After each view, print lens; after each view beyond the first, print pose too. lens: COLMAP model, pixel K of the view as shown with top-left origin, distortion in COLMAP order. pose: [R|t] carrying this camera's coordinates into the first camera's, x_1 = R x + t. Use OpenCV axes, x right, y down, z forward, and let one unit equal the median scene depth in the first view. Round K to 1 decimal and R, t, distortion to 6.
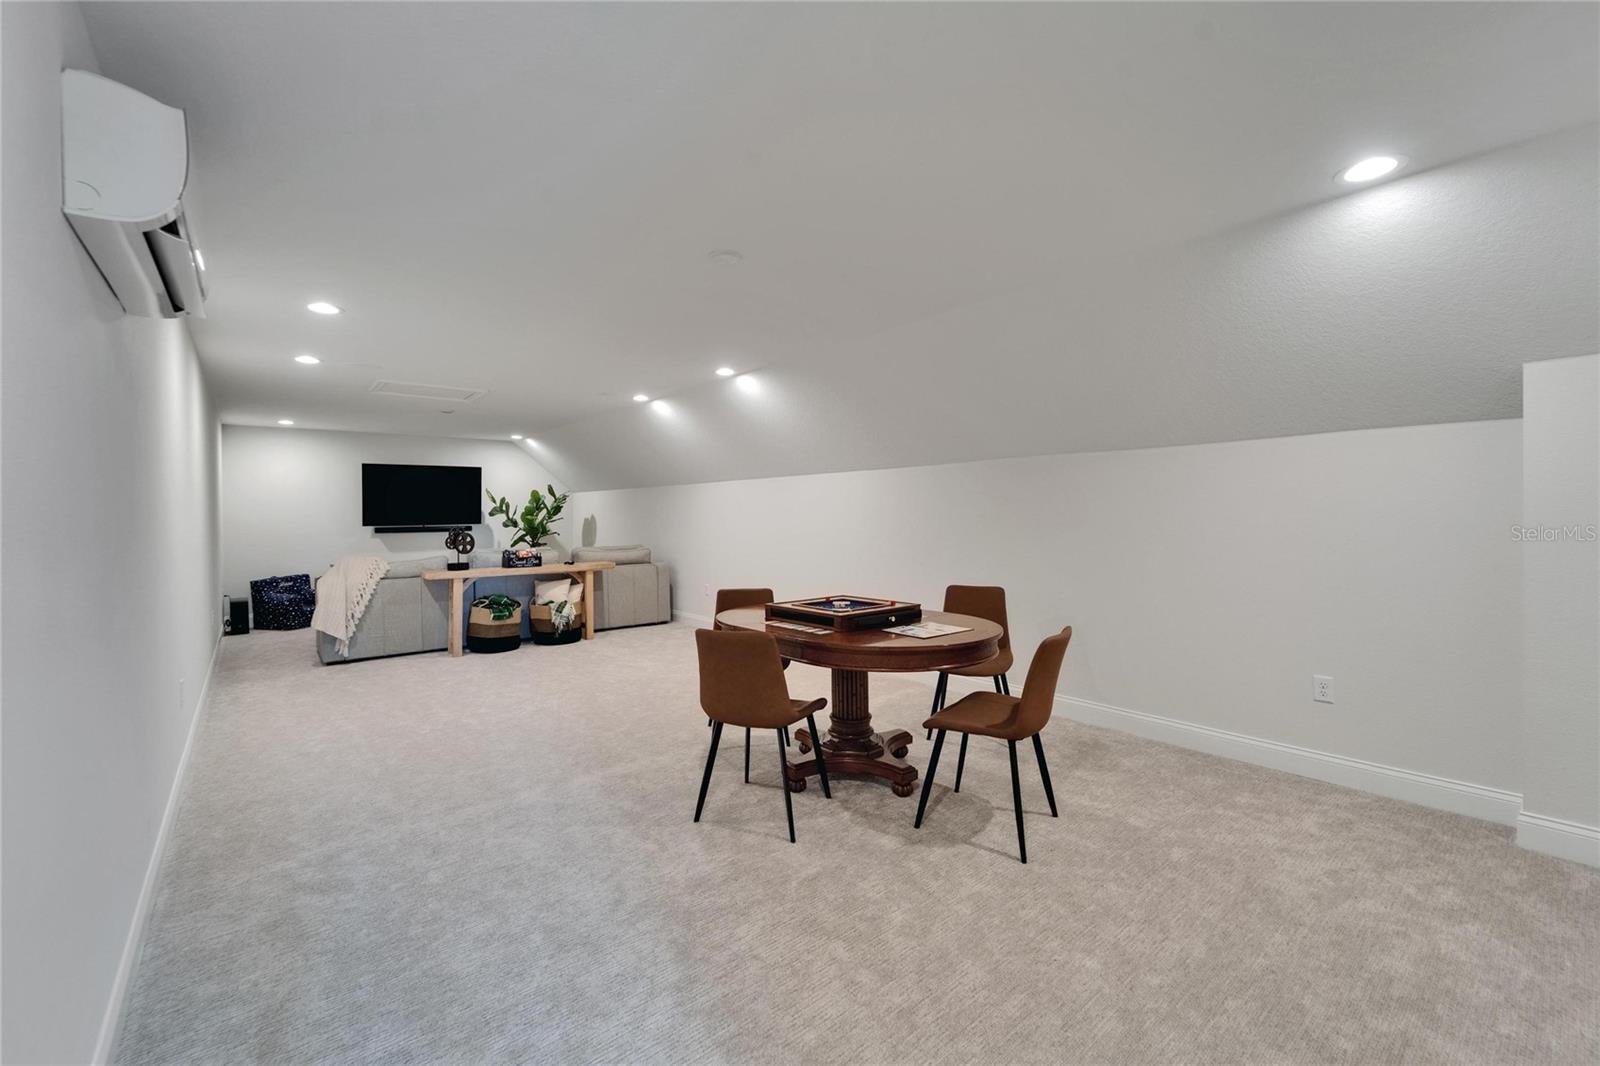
lens RADIAL K [[650.5, 0, 798.1], [0, 650.5, 527.3], [0, 0, 1]] dist [0.003521, -0.000436]
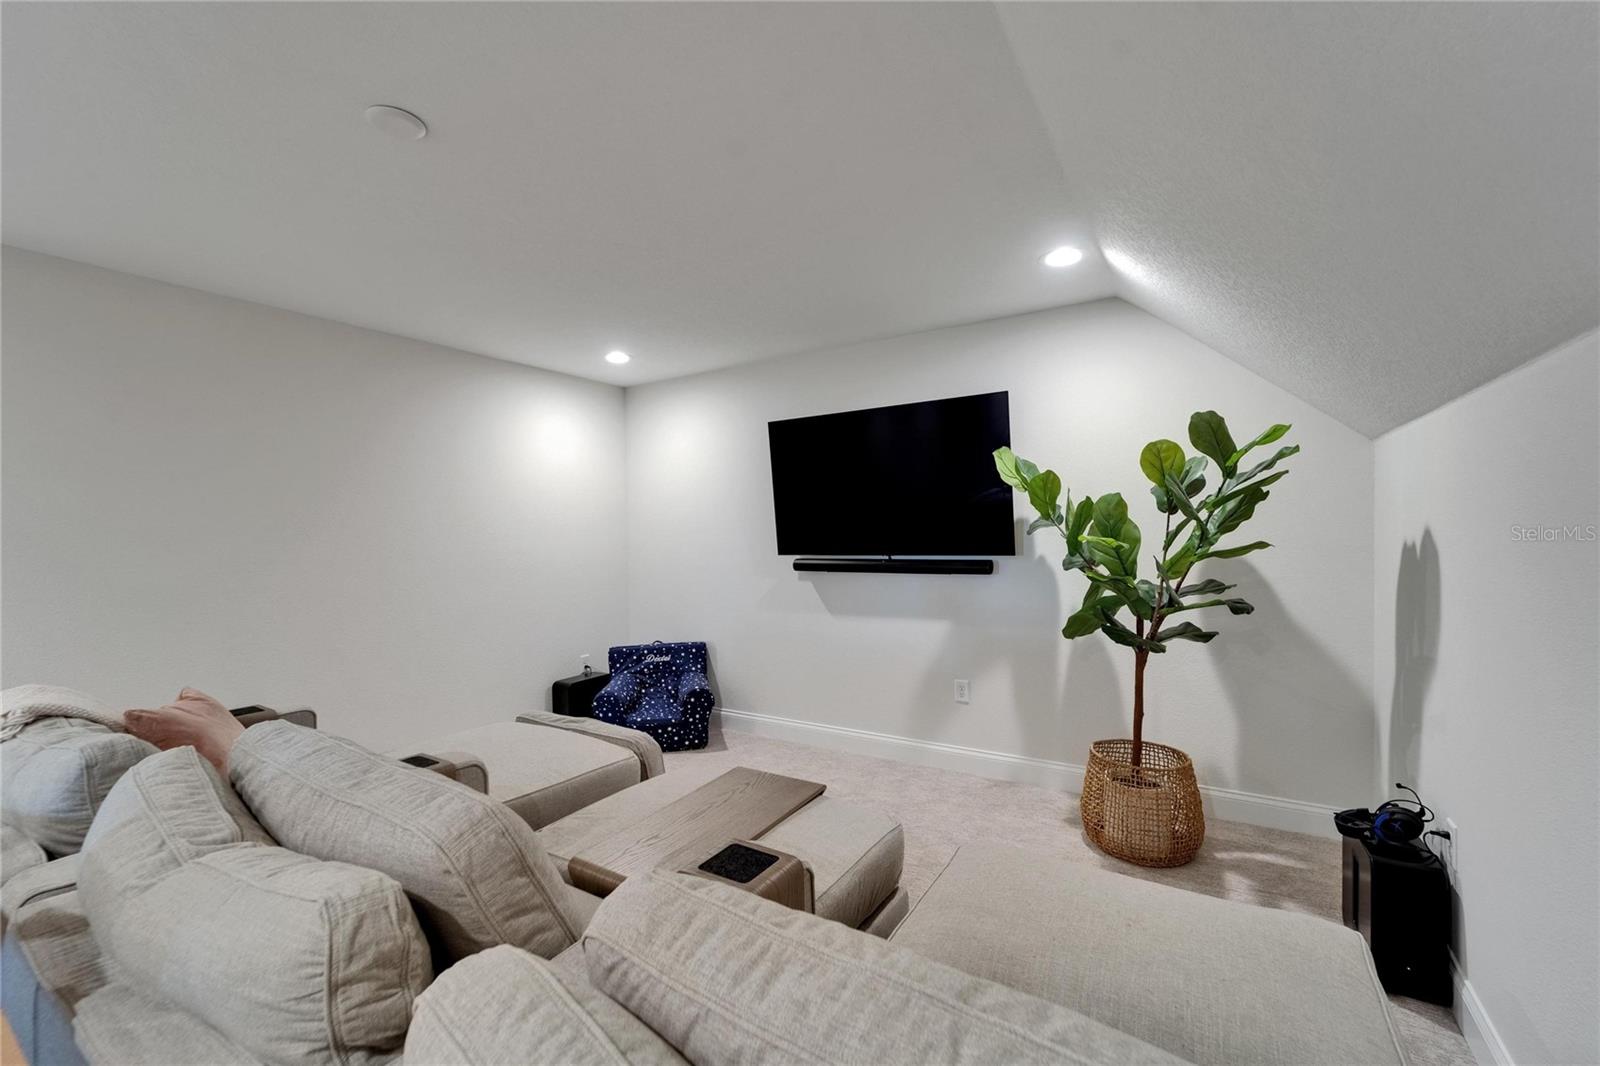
lens RADIAL K [[650.5, 0, 797.5], [0, 650.5, 534.7], [0, 0, 1]] dist [0.003521, -0.000436]
pose [[0.308856, 0.001446, -0.951108, -0.214659], [-0.015217, 0.999878, -0.003421, -0.015131], [0.950987, 0.015530, 0.308840, 0.864297]]
